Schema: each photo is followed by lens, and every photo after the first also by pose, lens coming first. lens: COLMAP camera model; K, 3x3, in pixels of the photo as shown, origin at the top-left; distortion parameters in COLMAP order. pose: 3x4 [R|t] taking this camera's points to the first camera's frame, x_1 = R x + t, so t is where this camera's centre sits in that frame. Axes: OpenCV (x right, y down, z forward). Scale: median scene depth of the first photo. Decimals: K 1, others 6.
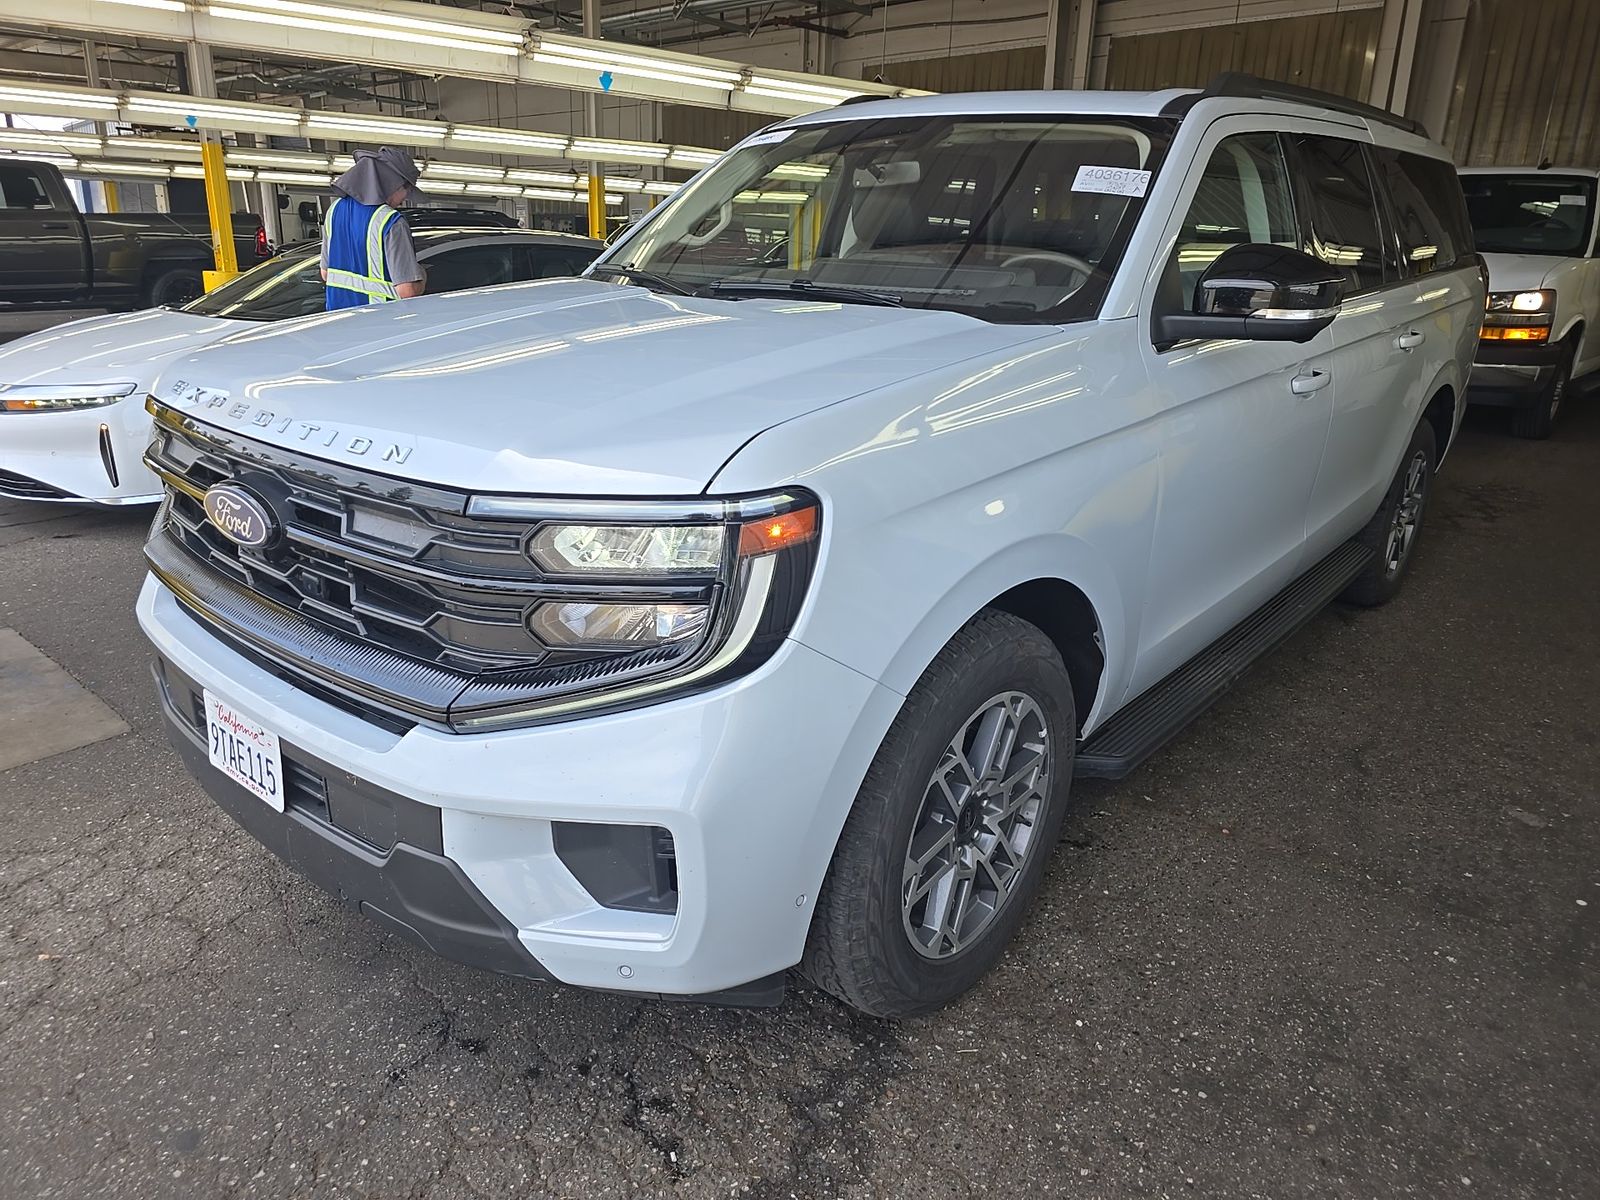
lens RADIAL K [[1073.6, 0, 800.0], [0, 1073.6, 600.0], [0, 0, 1]] dist [0.088412, -0.082665]
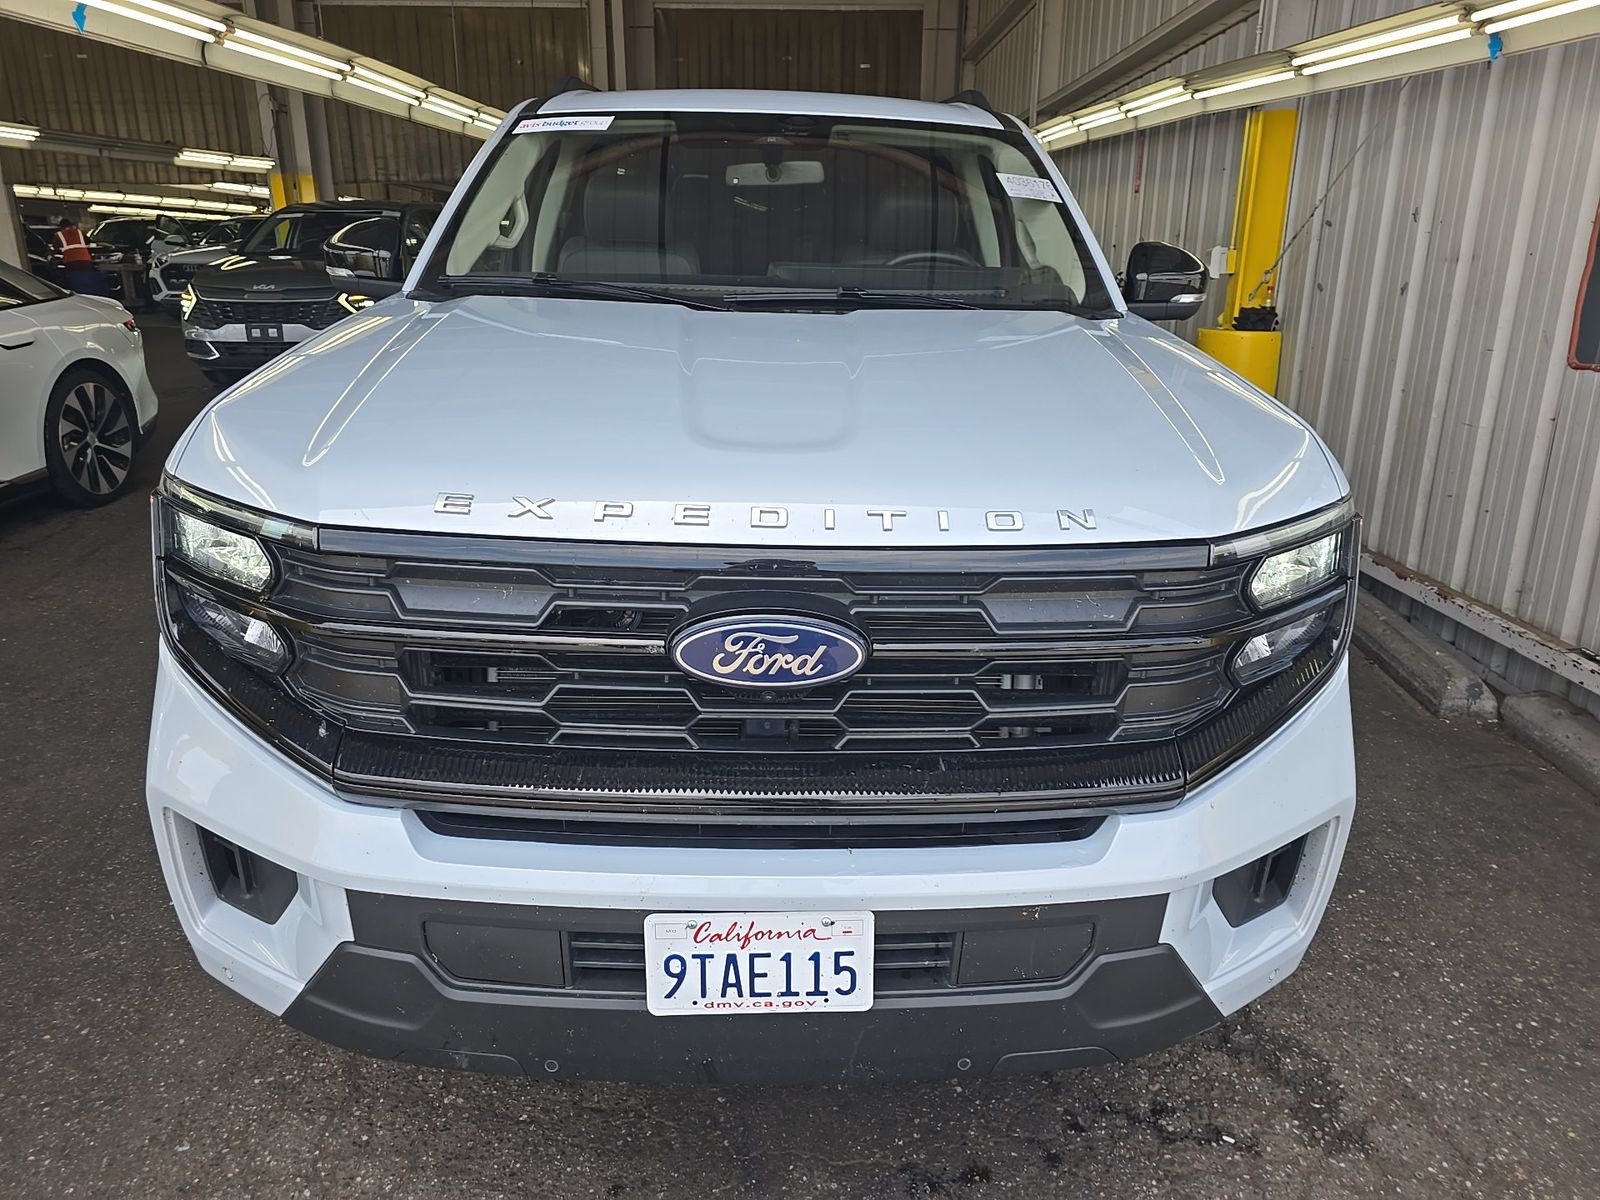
lens RADIAL K [[1078.2, 0, 845.3], [0, 1078.2, 585.3], [0, 0, 1]] dist [0.024579, -0.002207]
pose [[0.736210, -0.223928, 0.638632, -0.682936], [0.218531, 0.971779, 0.088822, -0.128130], [-0.640500, 0.074169, 0.764369, 0.297572]]
